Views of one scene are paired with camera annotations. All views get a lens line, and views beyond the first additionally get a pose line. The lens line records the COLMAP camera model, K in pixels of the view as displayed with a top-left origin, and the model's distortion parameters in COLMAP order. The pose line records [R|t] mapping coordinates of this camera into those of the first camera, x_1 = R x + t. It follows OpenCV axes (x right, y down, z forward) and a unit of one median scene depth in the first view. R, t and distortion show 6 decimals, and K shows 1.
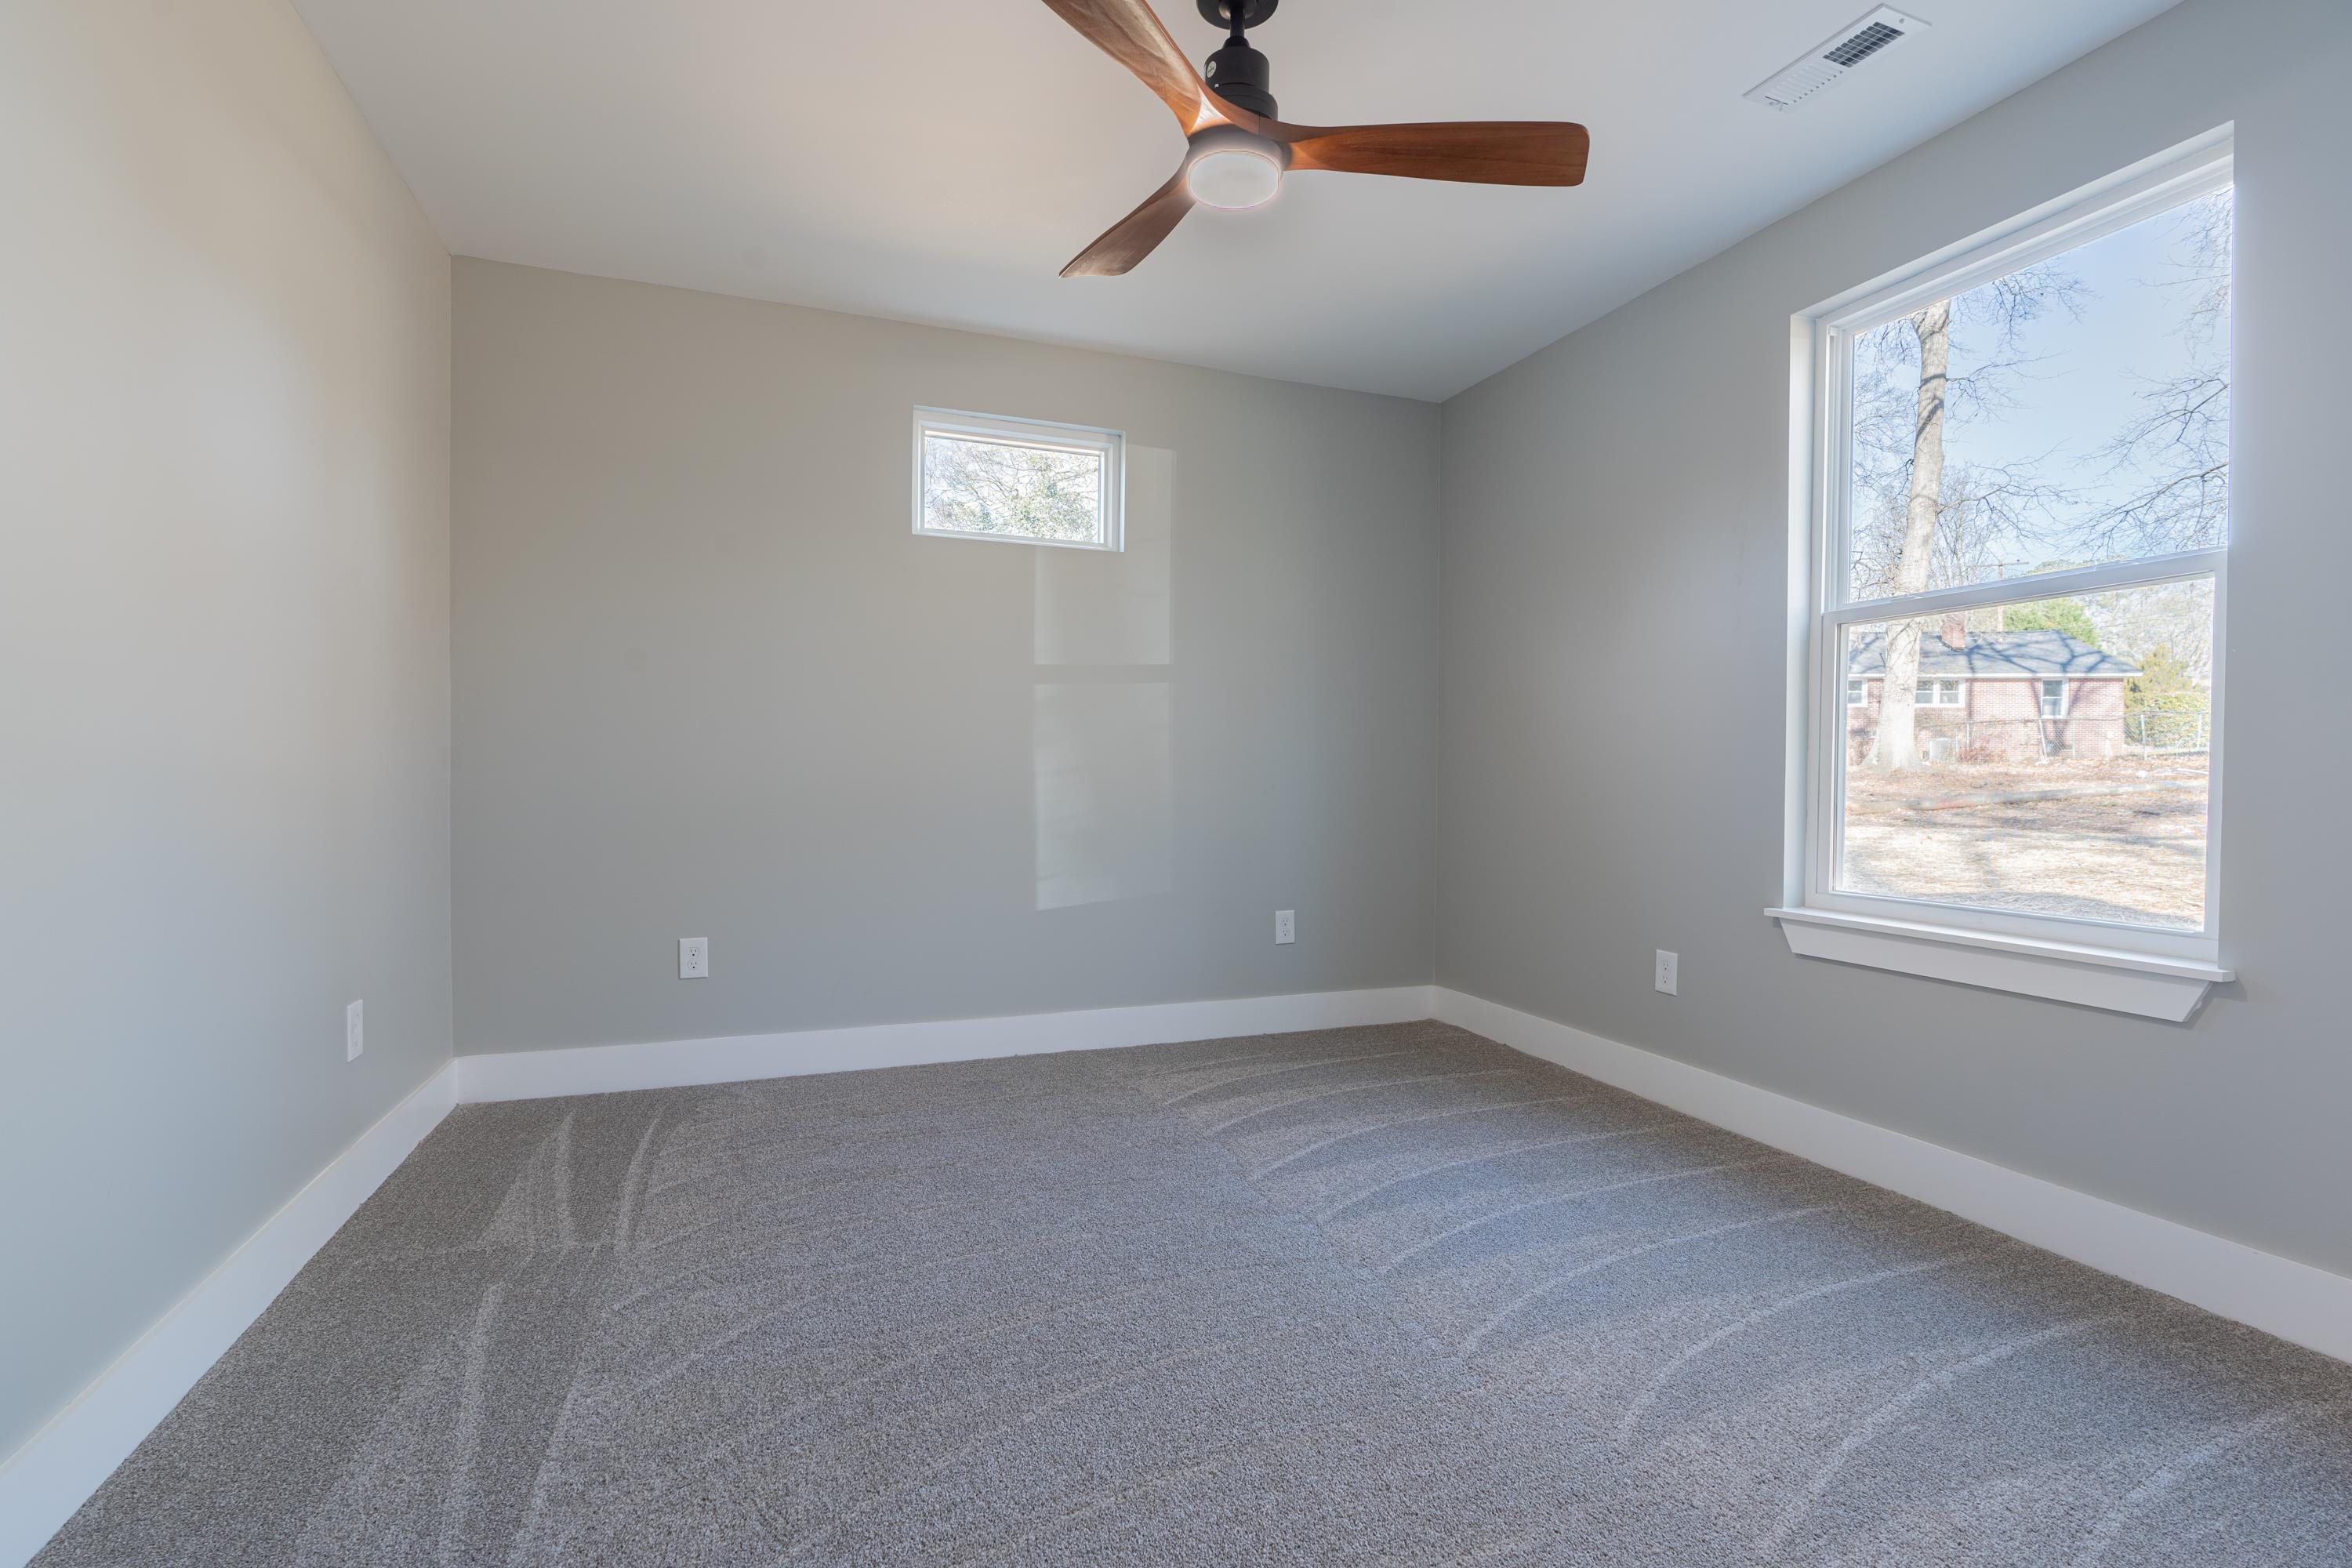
lens RADIAL K [[1038.7, 0, 1176.0], [0, 1038.7, 784.0], [0, 0, 1]] dist [-0.010989, 0.000162]
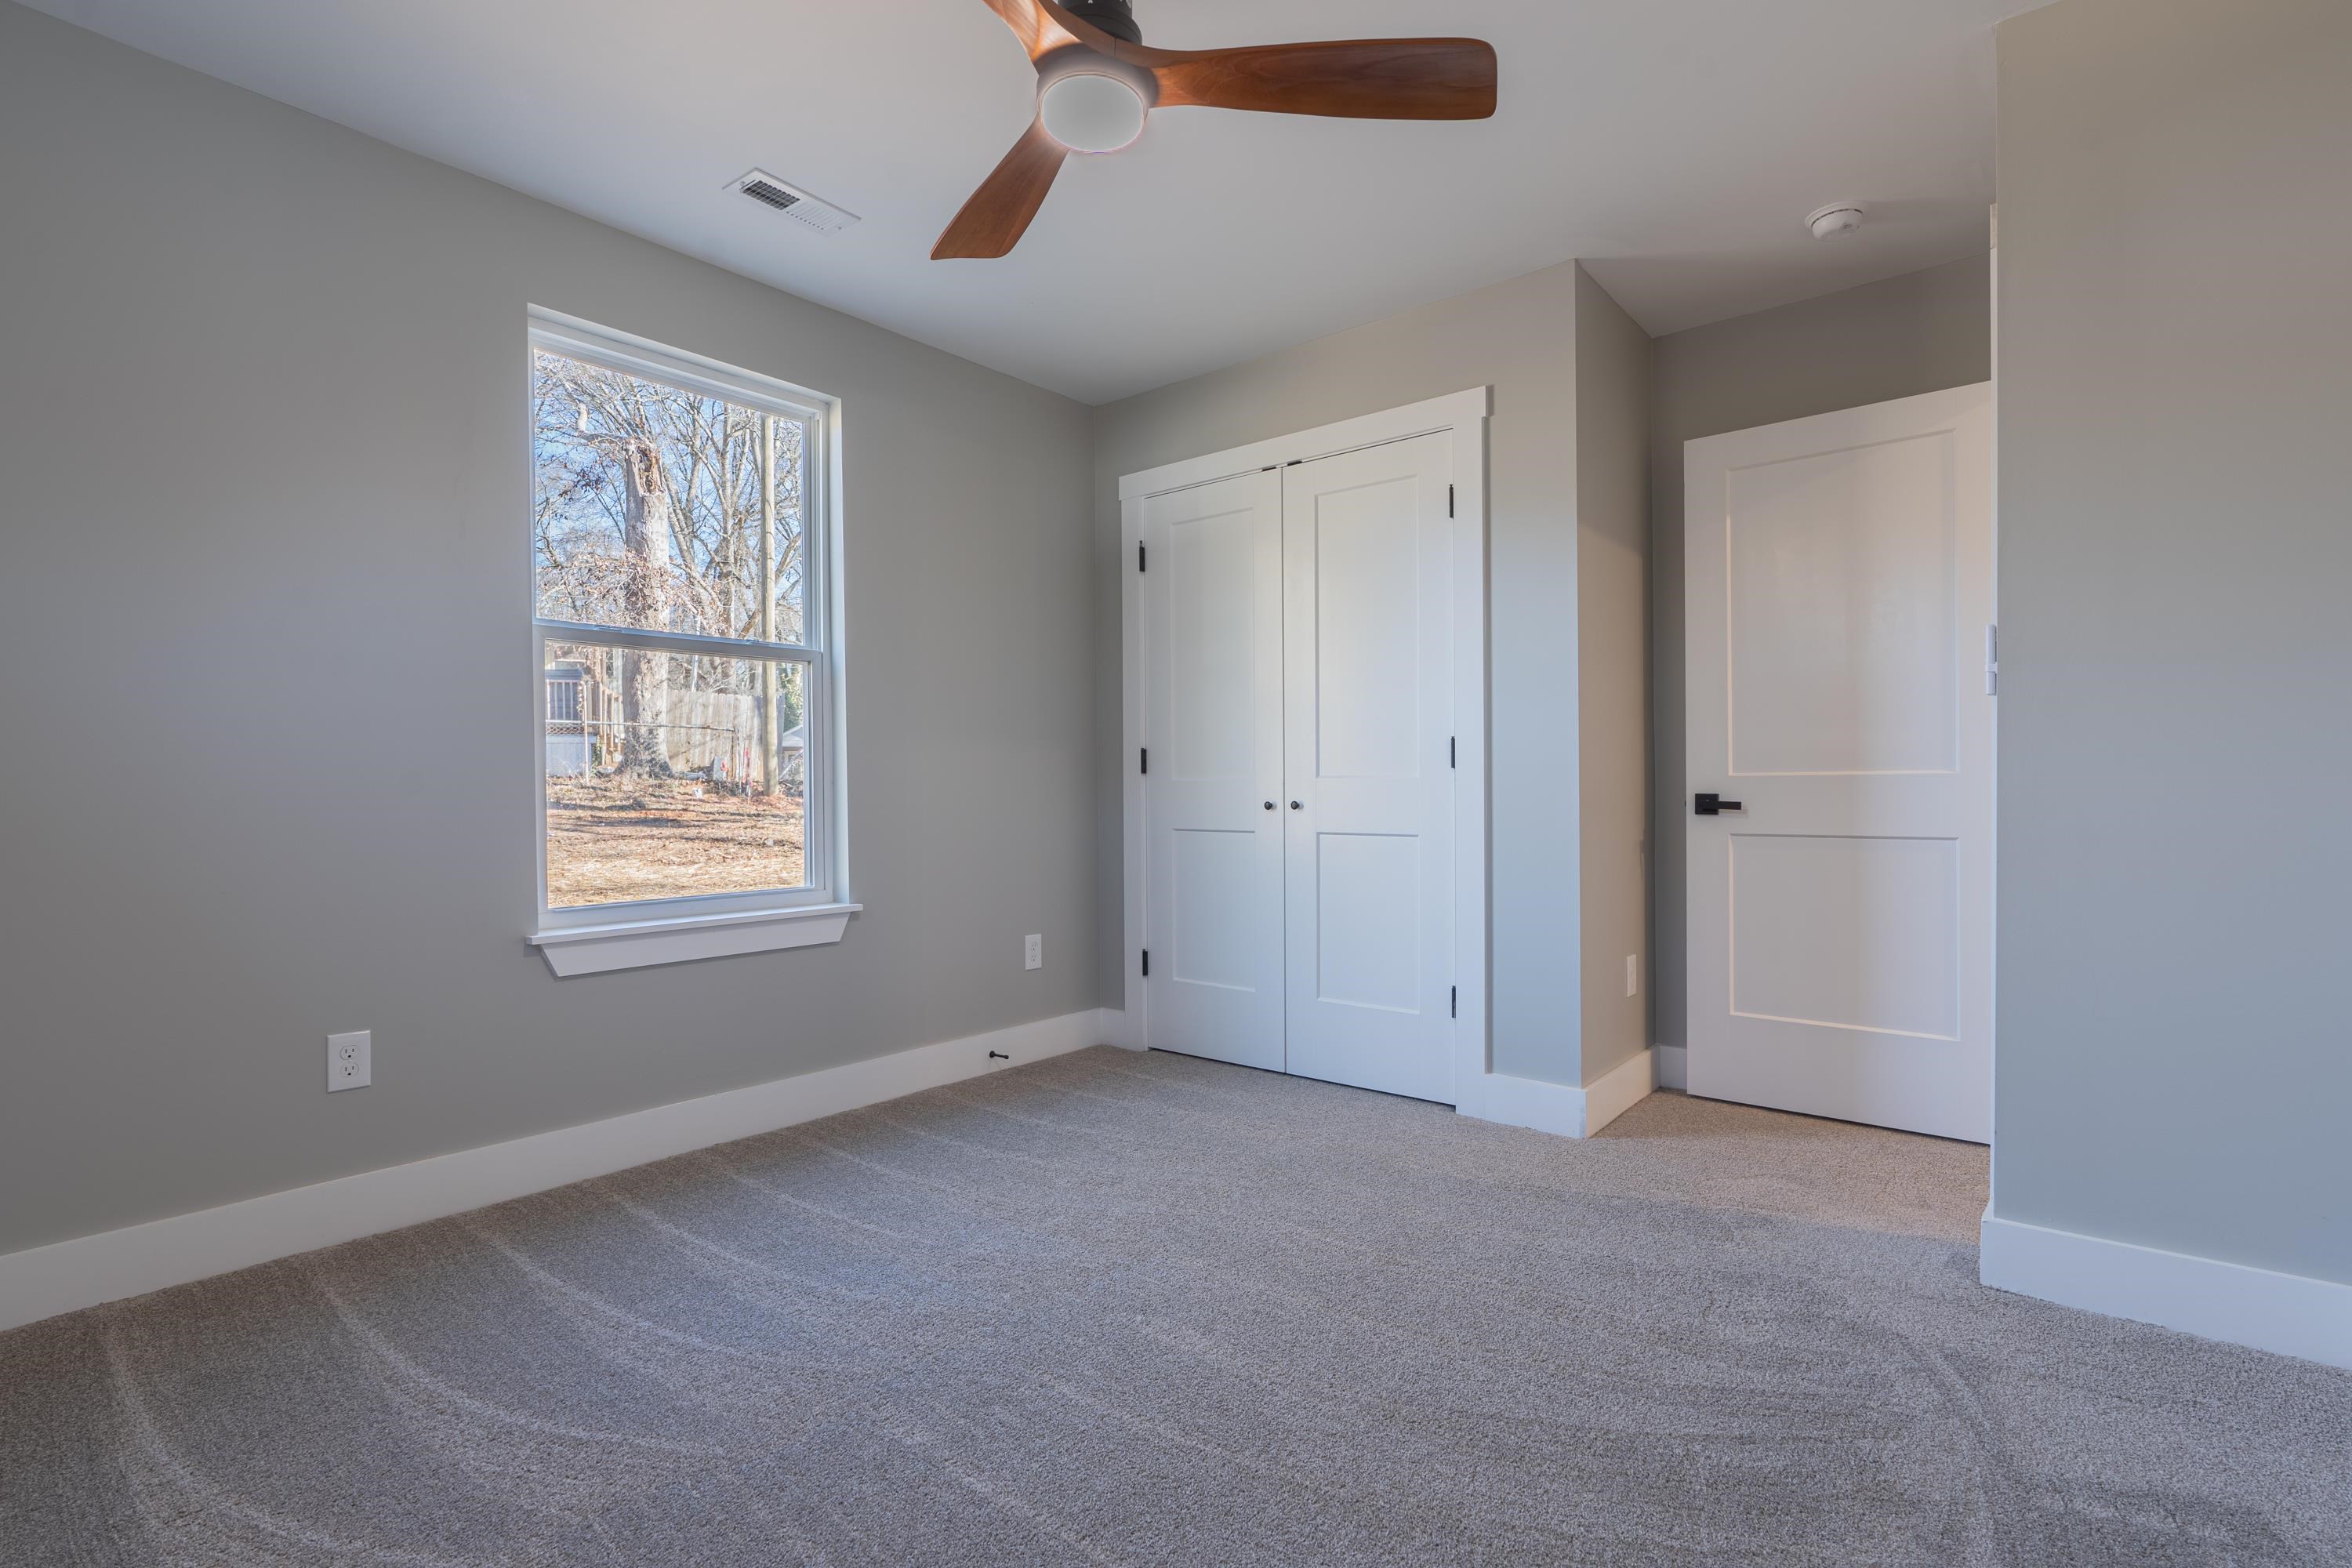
lens RADIAL K [[1081.8, 0, 1176.0], [0, 1081.8, 784.0], [0, 0, 1]] dist [-0.012703, -0.000060]
pose [[-0.504929, 0.009944, 0.863104, -0.585865], [0.016258, 0.999866, -0.002008, -0.003626], [-0.863008, 0.013018, -0.505023, 1.066070]]
